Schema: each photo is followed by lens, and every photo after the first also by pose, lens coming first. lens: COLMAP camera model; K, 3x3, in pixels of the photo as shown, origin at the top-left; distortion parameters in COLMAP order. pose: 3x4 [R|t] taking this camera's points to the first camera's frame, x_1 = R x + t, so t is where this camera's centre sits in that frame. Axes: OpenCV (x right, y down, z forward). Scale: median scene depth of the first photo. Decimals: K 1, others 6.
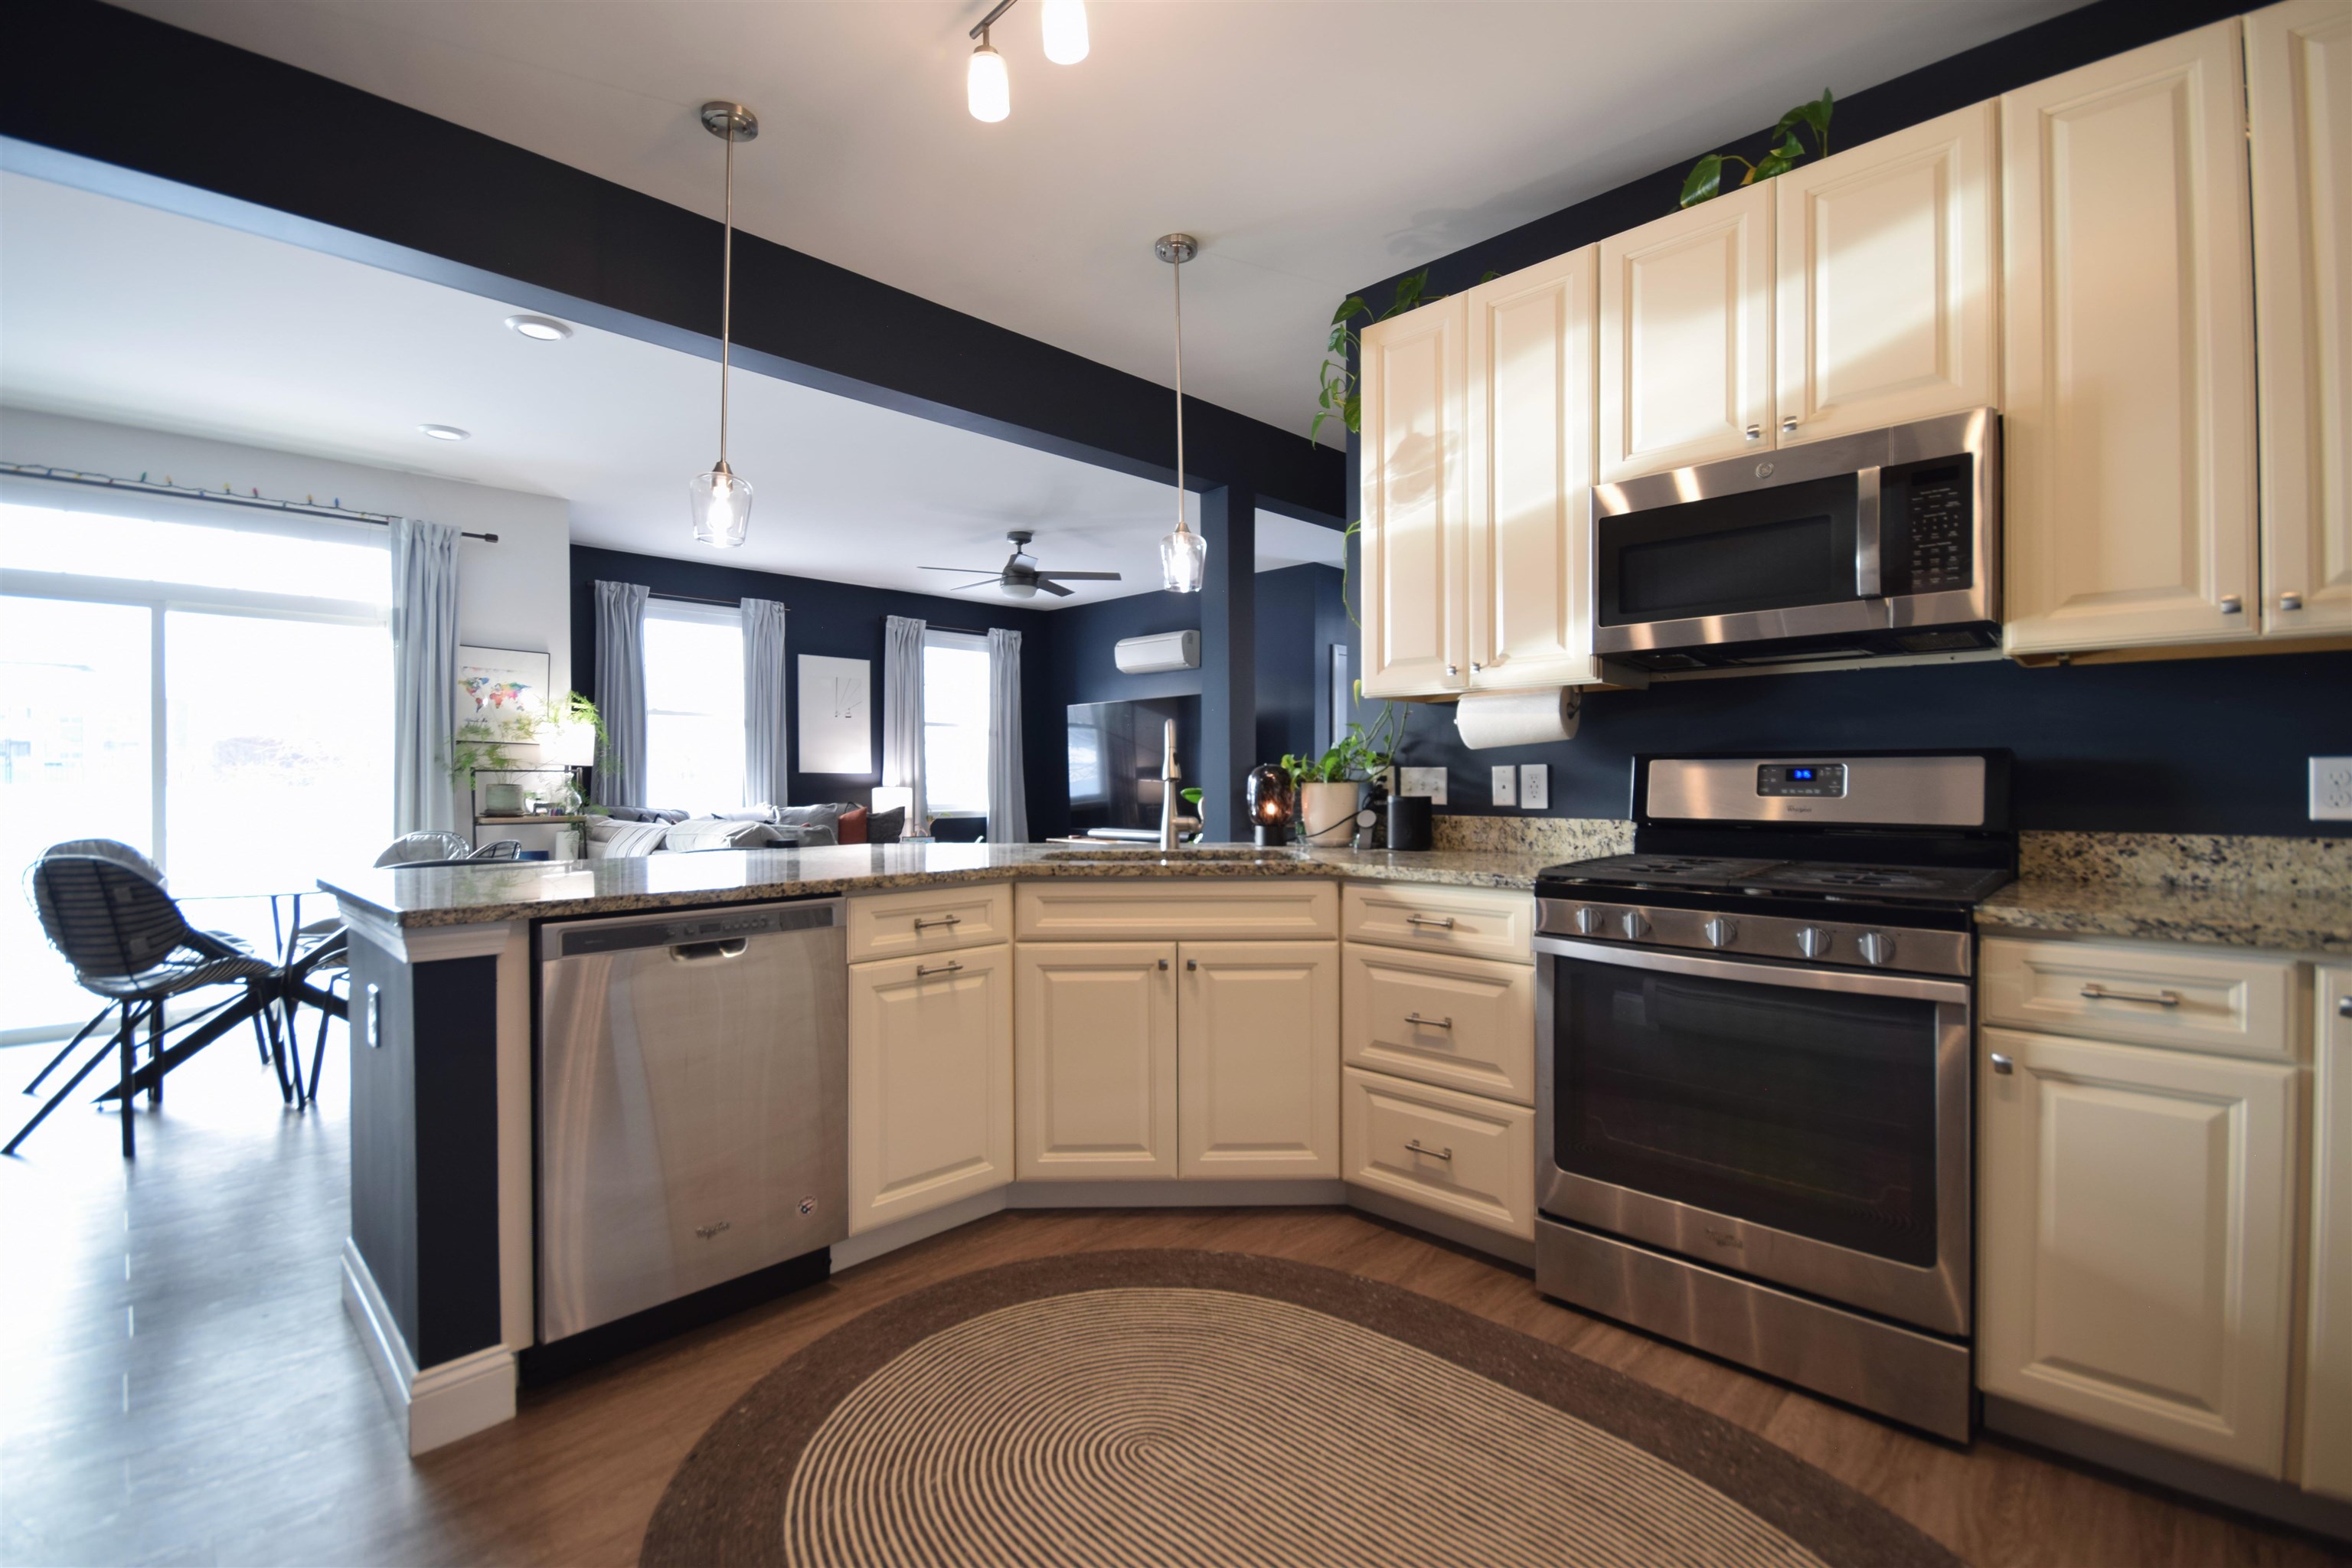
lens RADIAL K [[1039.6, 0, 1167.9], [0, 1039.6, 781.0], [0, 0, 1]] dist [0.001824, -0.003546]
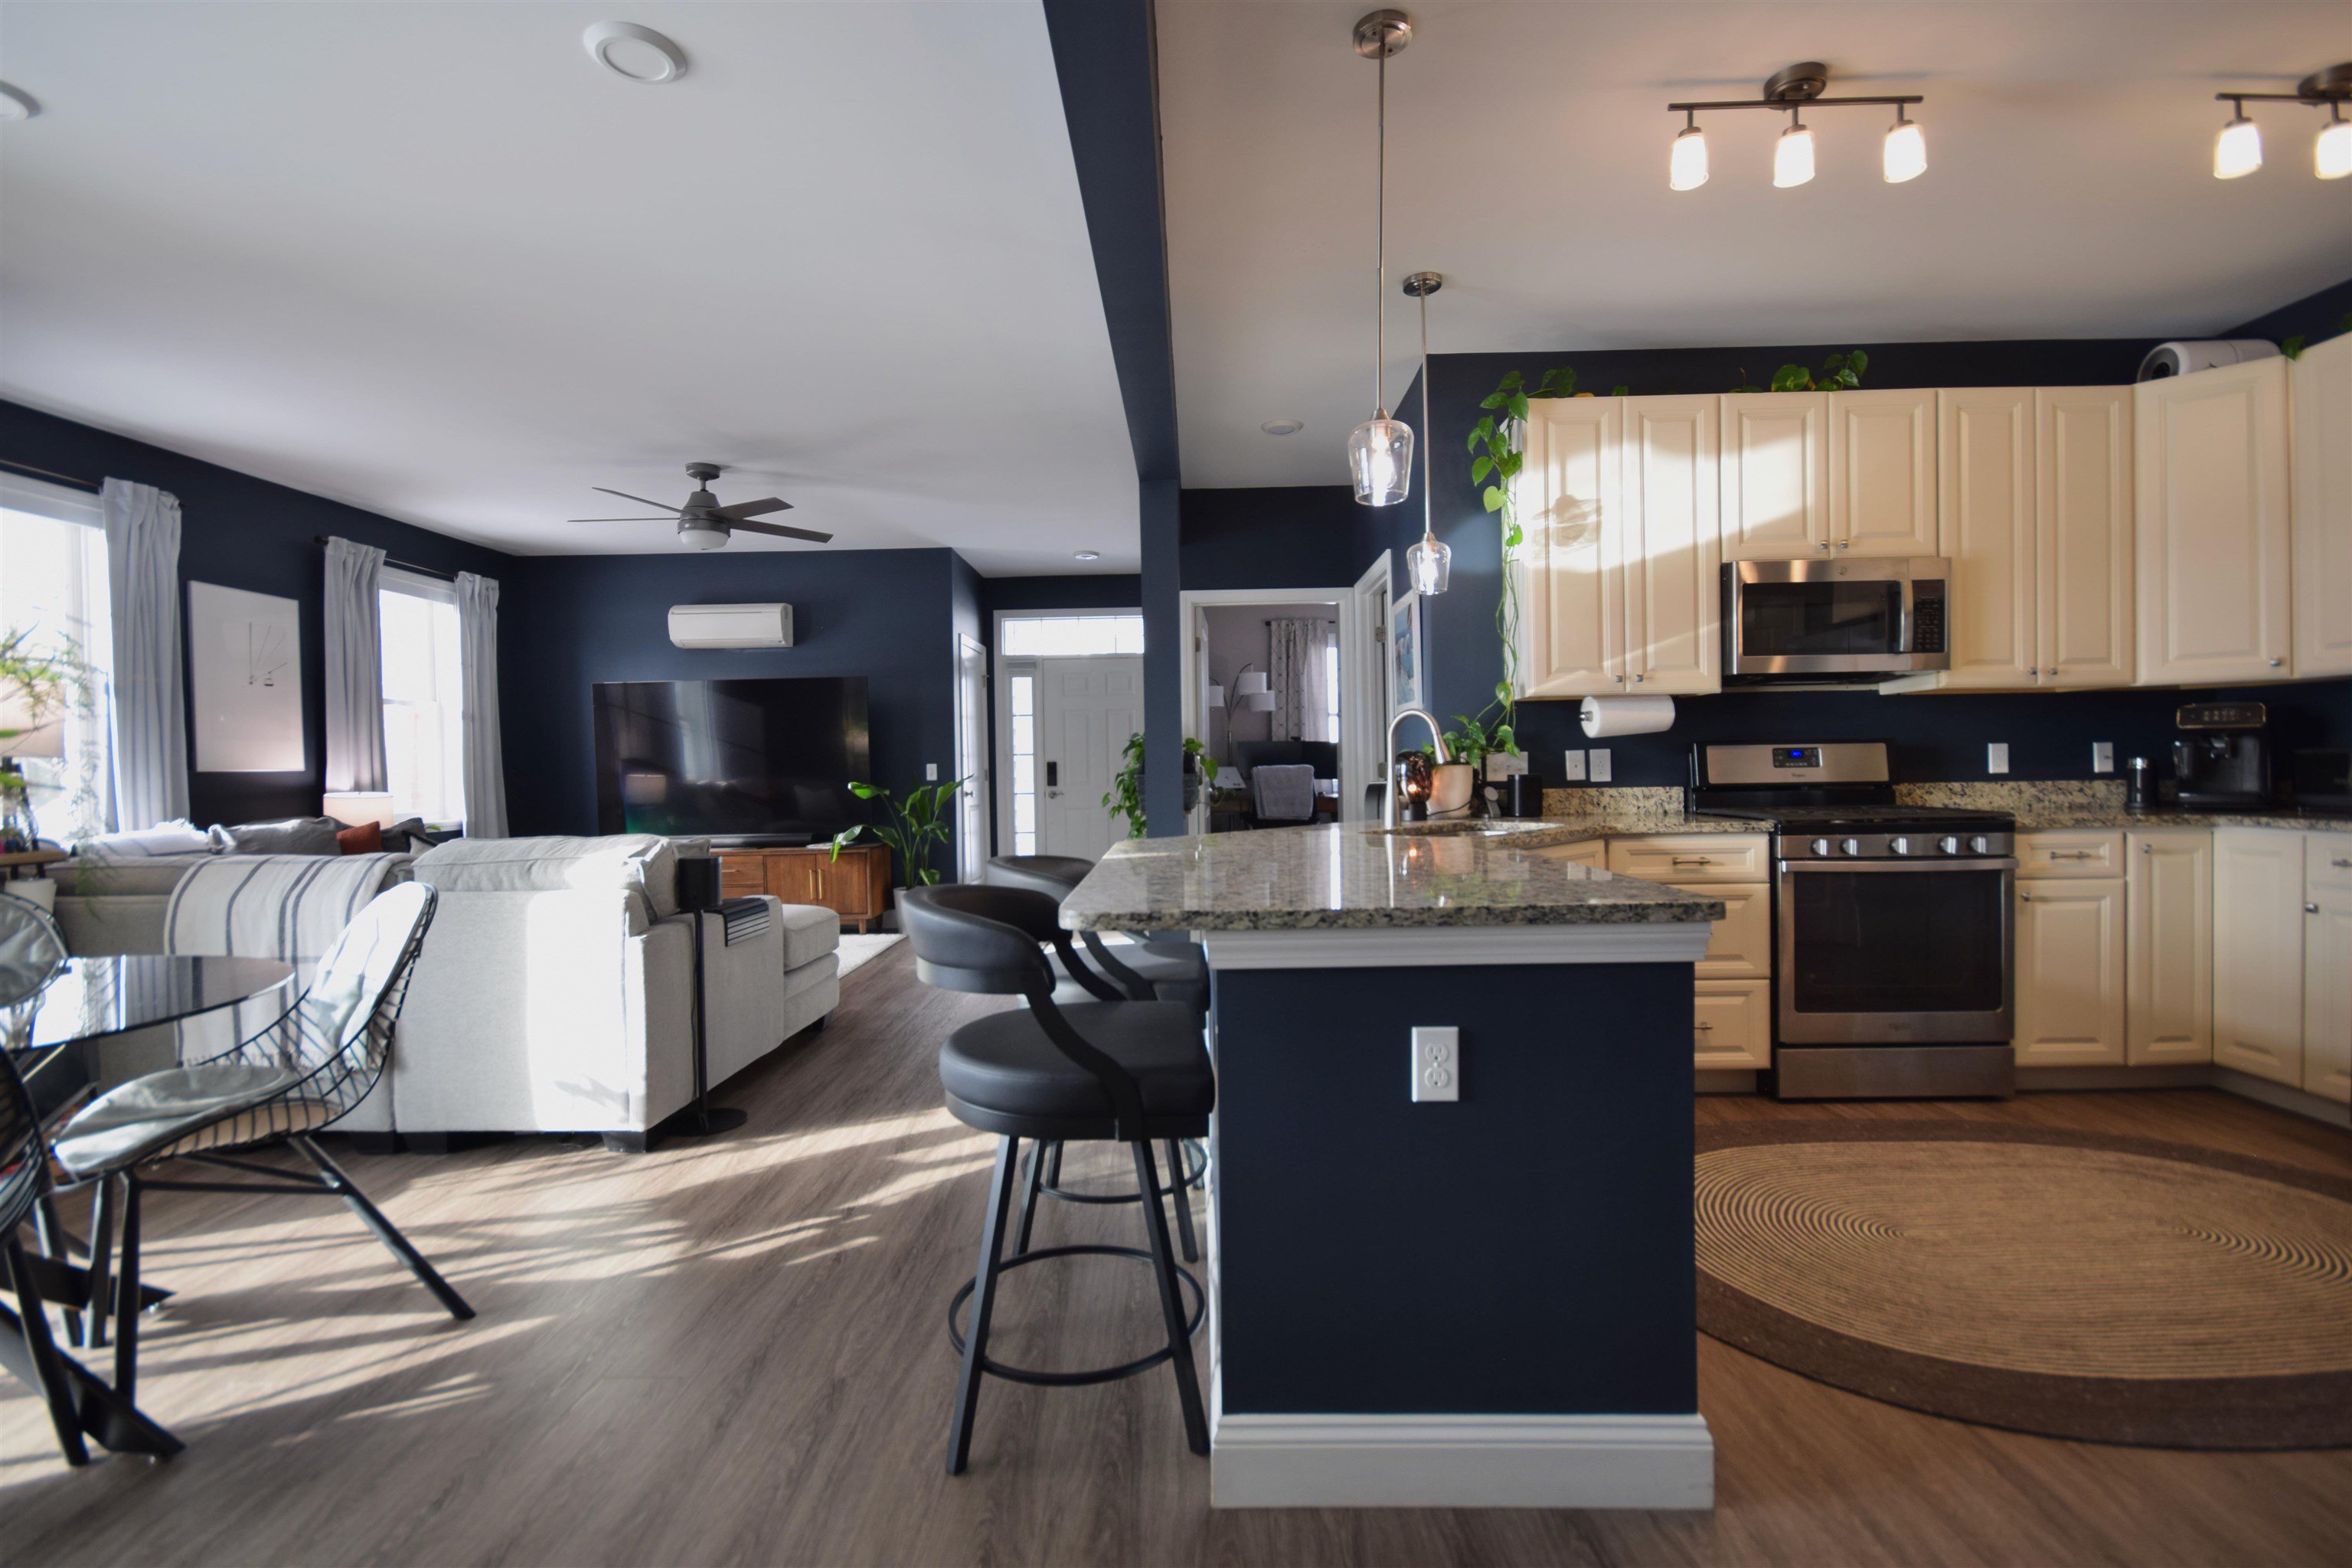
lens RADIAL K [[1039.6, 0, 1167.4], [0, 1039.6, 781.2], [0, 0, 1]] dist [0.001824, -0.003546]
pose [[0.721196, -0.019355, 0.692460, -0.984477], [0.016630, 0.999805, 0.010626, 0.002072], [-0.692531, 0.003852, 0.721378, 0.396657]]
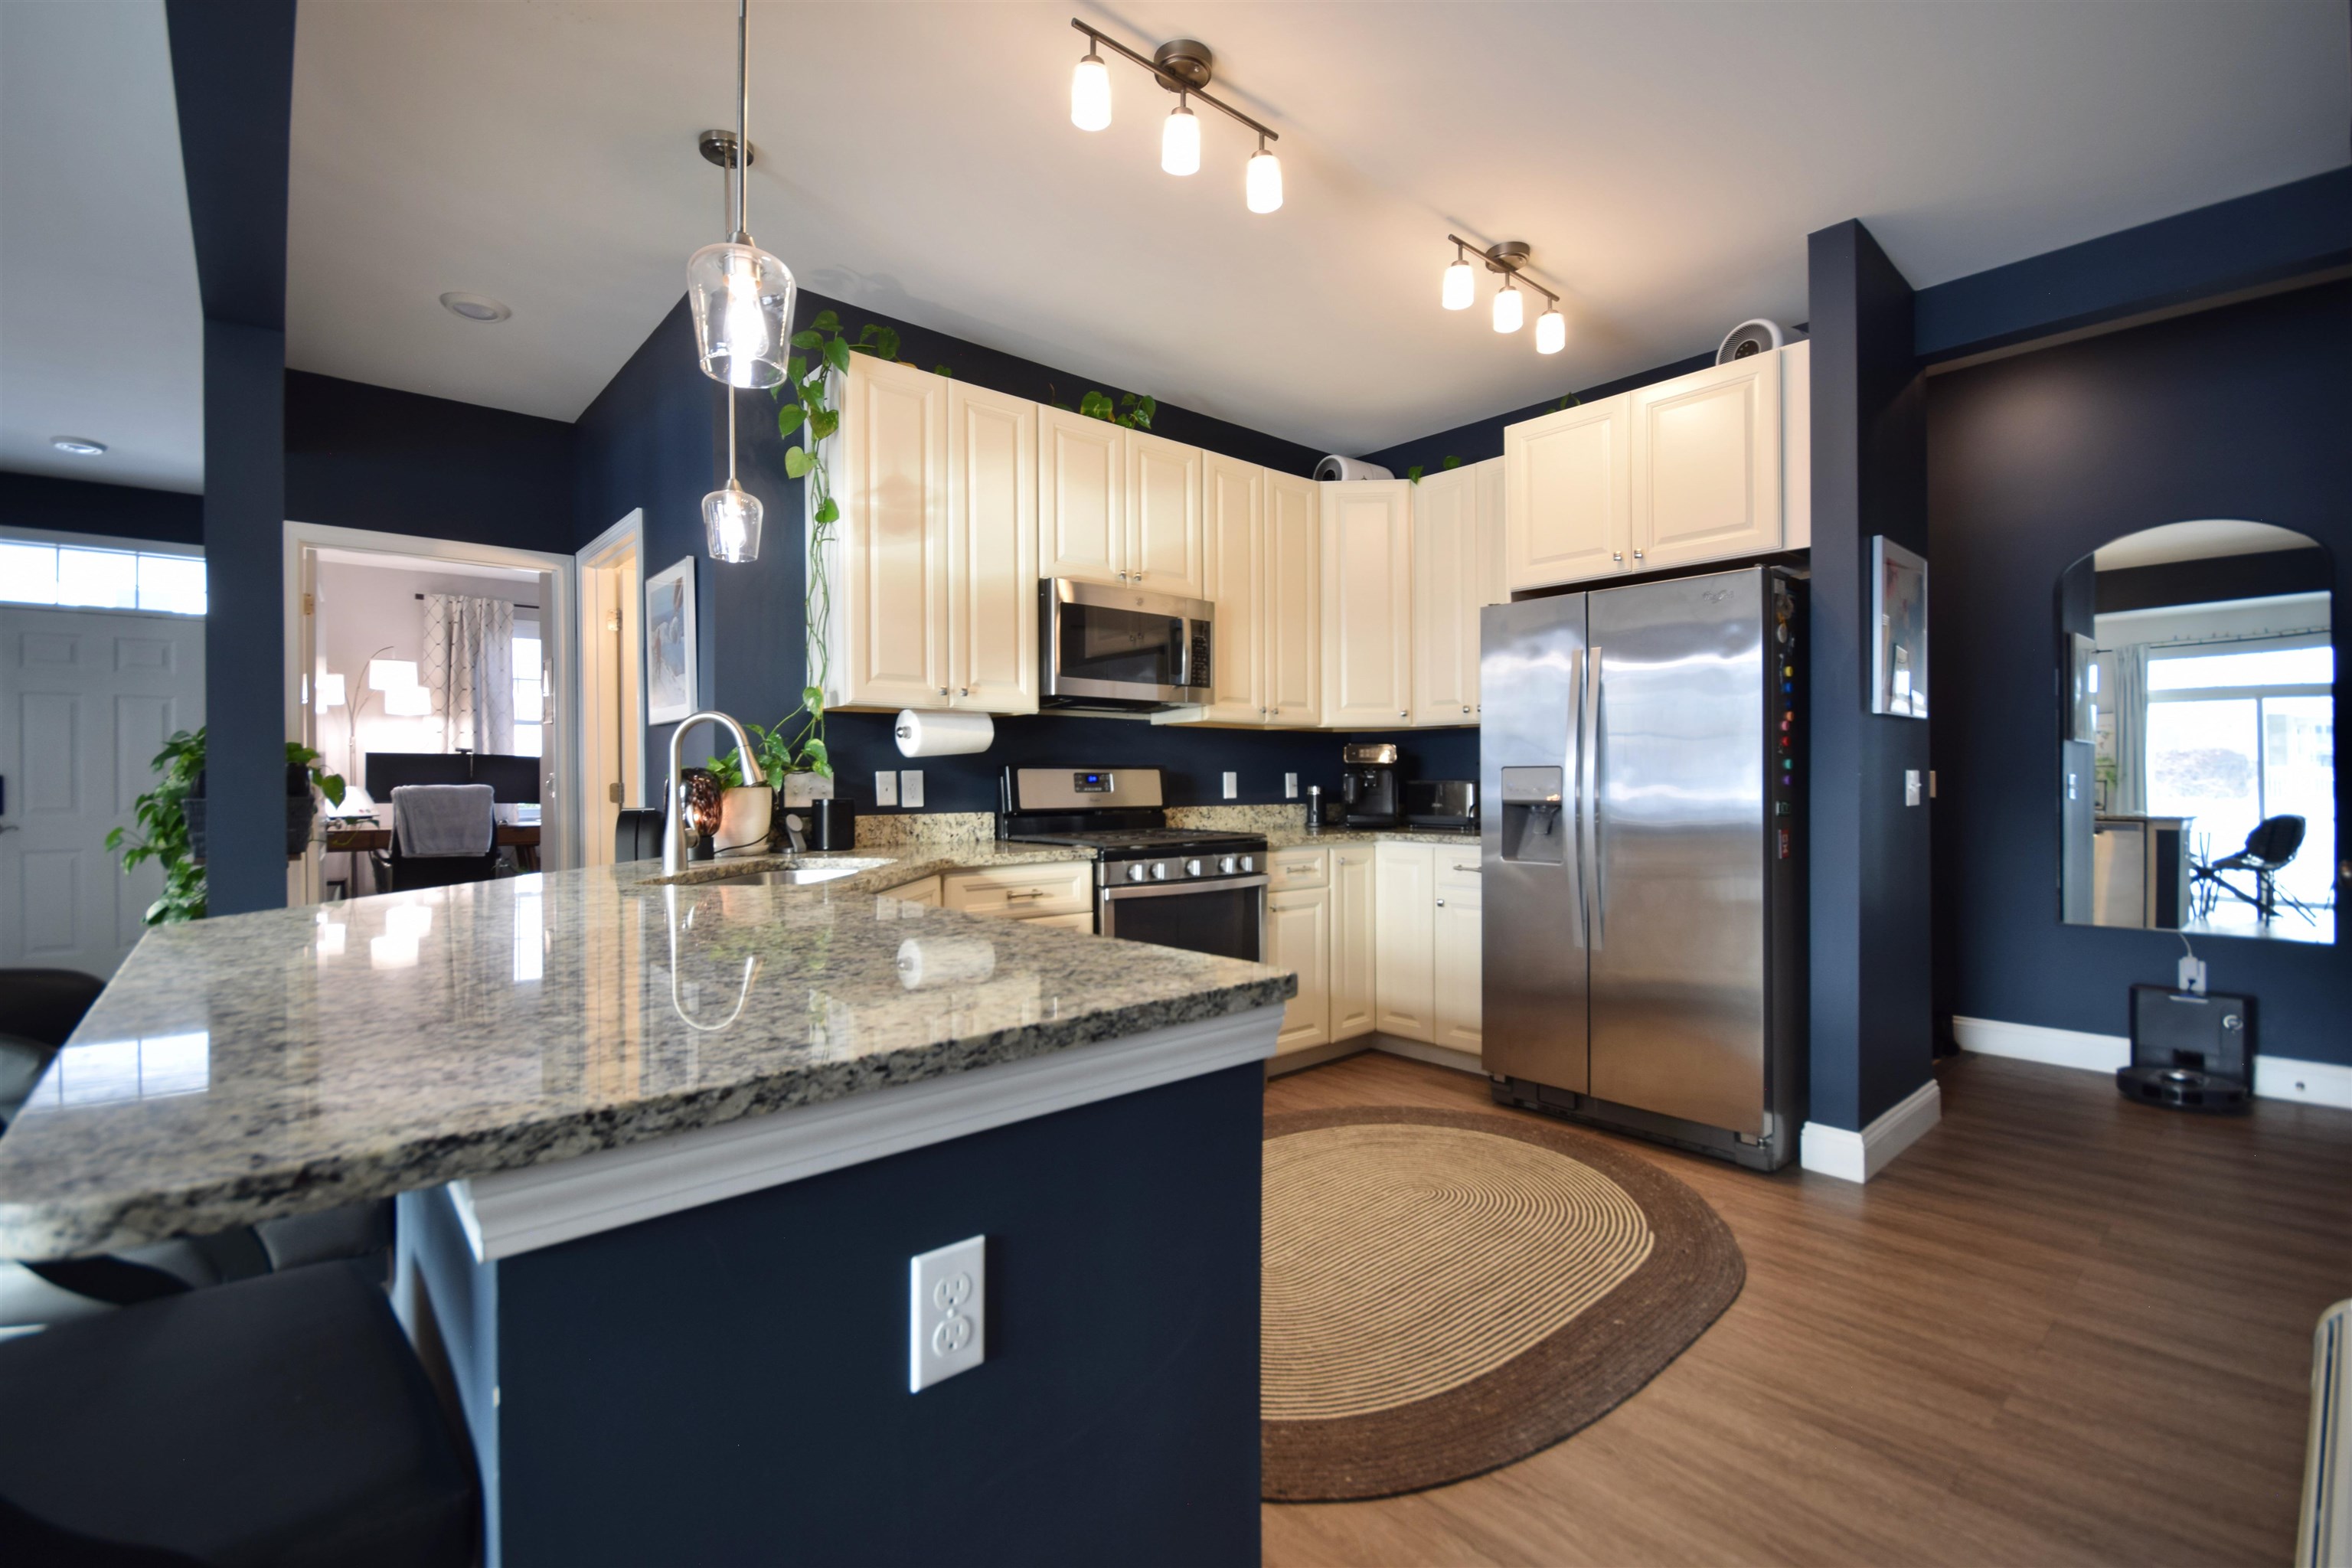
lens RADIAL K [[1039.6, 0, 1175.9], [0, 1039.6, 780.8], [0, 0, 1]] dist [0.001824, -0.003546]
pose [[0.064335, 0.001472, 0.997927, -0.818627], [0.007219, 0.999972, -0.001941, 0.000530], [-0.997902, 0.007329, 0.064322, 0.600238]]
